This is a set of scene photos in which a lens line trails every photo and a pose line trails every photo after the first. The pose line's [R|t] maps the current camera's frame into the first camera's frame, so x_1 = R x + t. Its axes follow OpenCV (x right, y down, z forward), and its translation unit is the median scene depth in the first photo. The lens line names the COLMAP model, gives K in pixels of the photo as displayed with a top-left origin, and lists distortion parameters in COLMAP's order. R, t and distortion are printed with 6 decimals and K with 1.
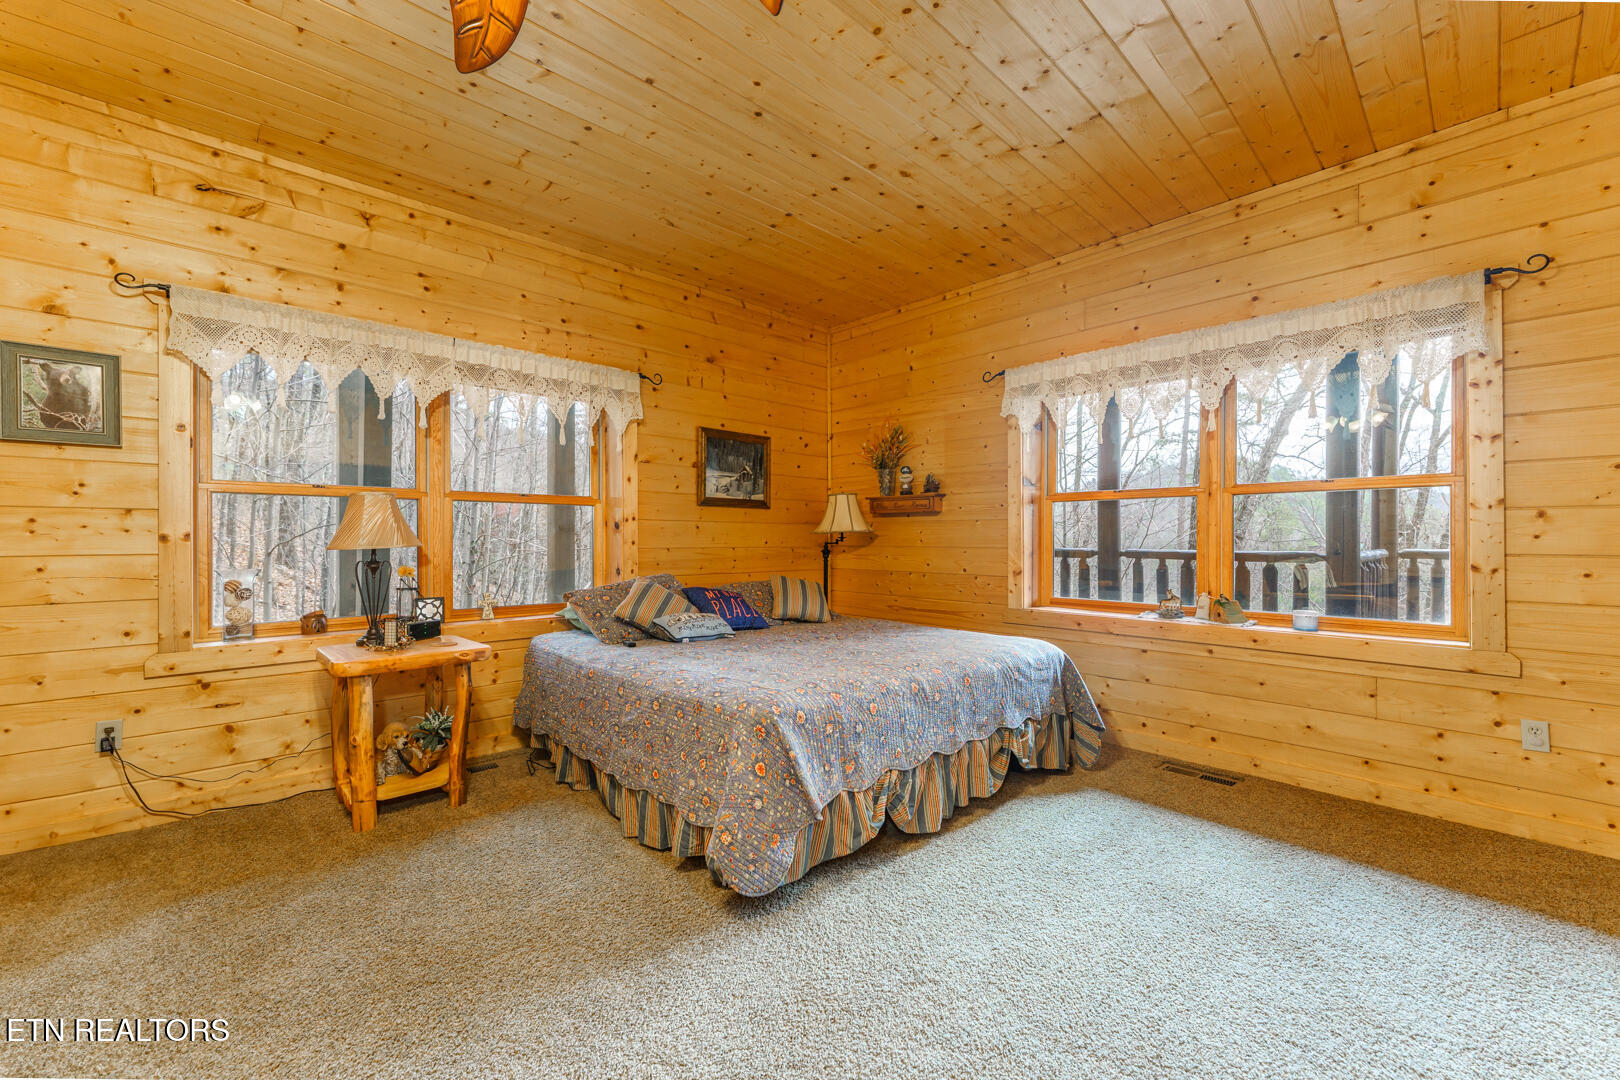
lens RADIAL K [[650.7, 0, 811.3], [0, 650.7, 540.5], [0, 0, 1]] dist [-0.001200, 0.000521]
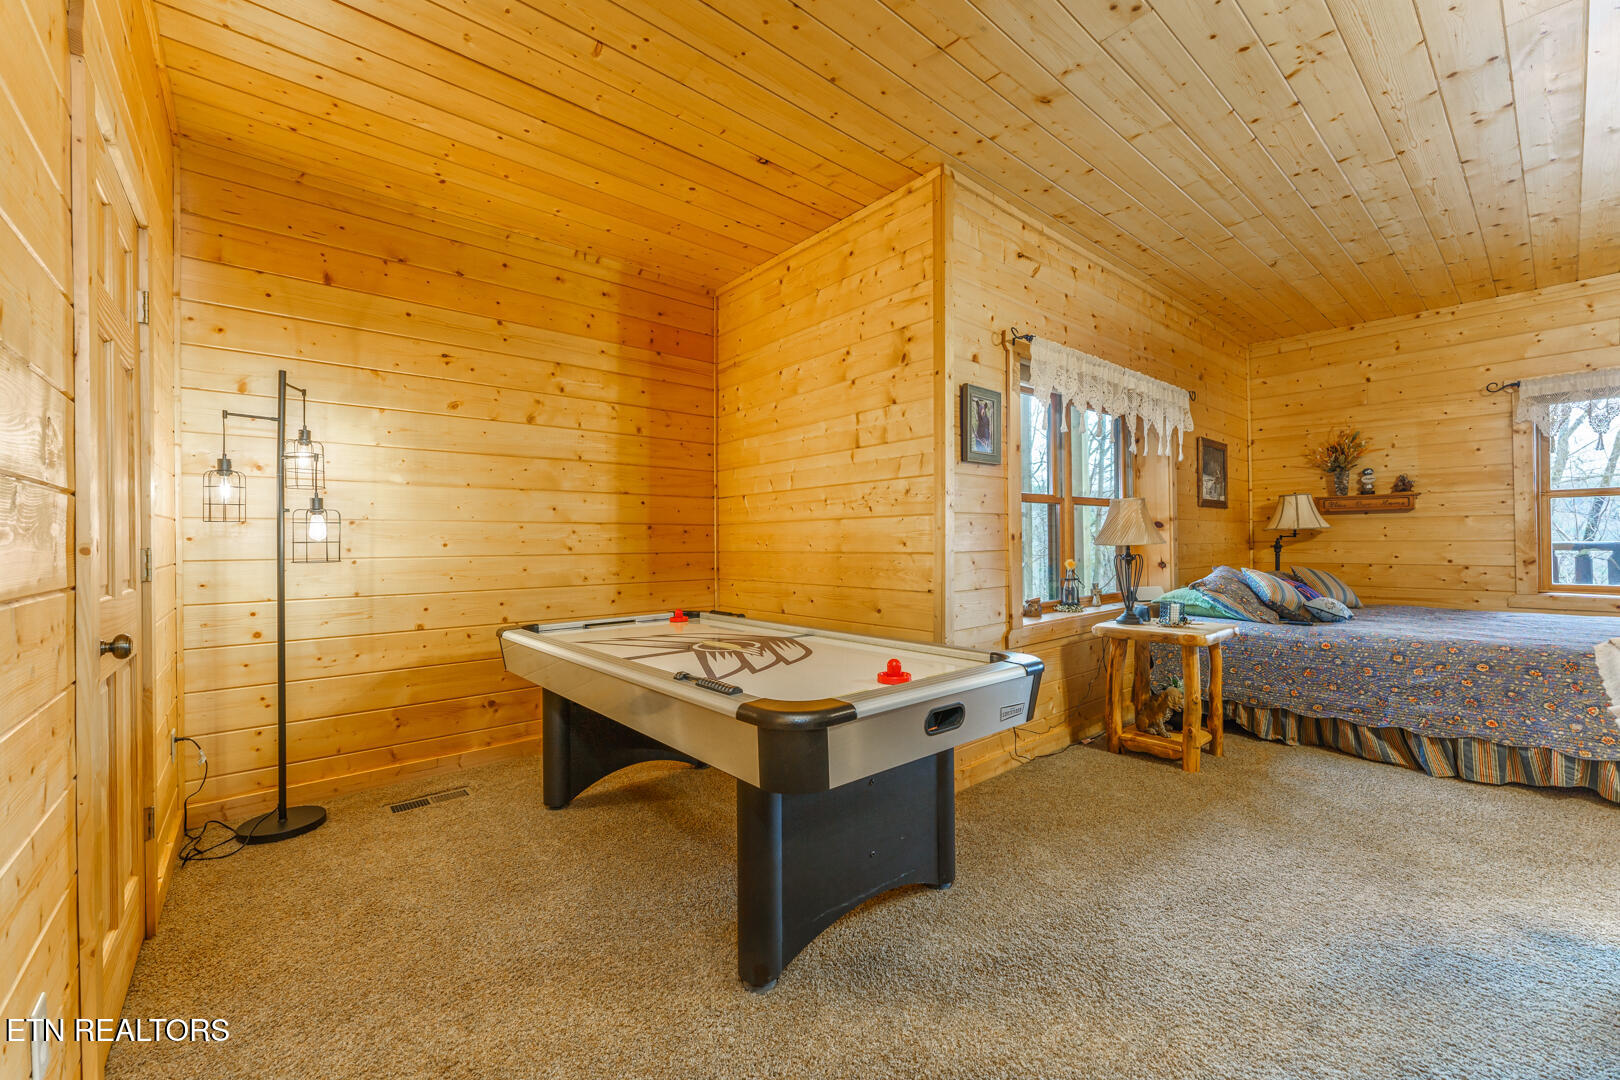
lens RADIAL K [[650.7, 0, 809.1], [0, 650.7, 538.5], [0, 0, 1]] dist [-0.001200, 0.000521]
pose [[0.998629, -0.011319, -0.051108, -0.773138], [0.011023, 0.999921, -0.006064, 0.001380], [0.051173, 0.005492, 0.998675, -0.157672]]
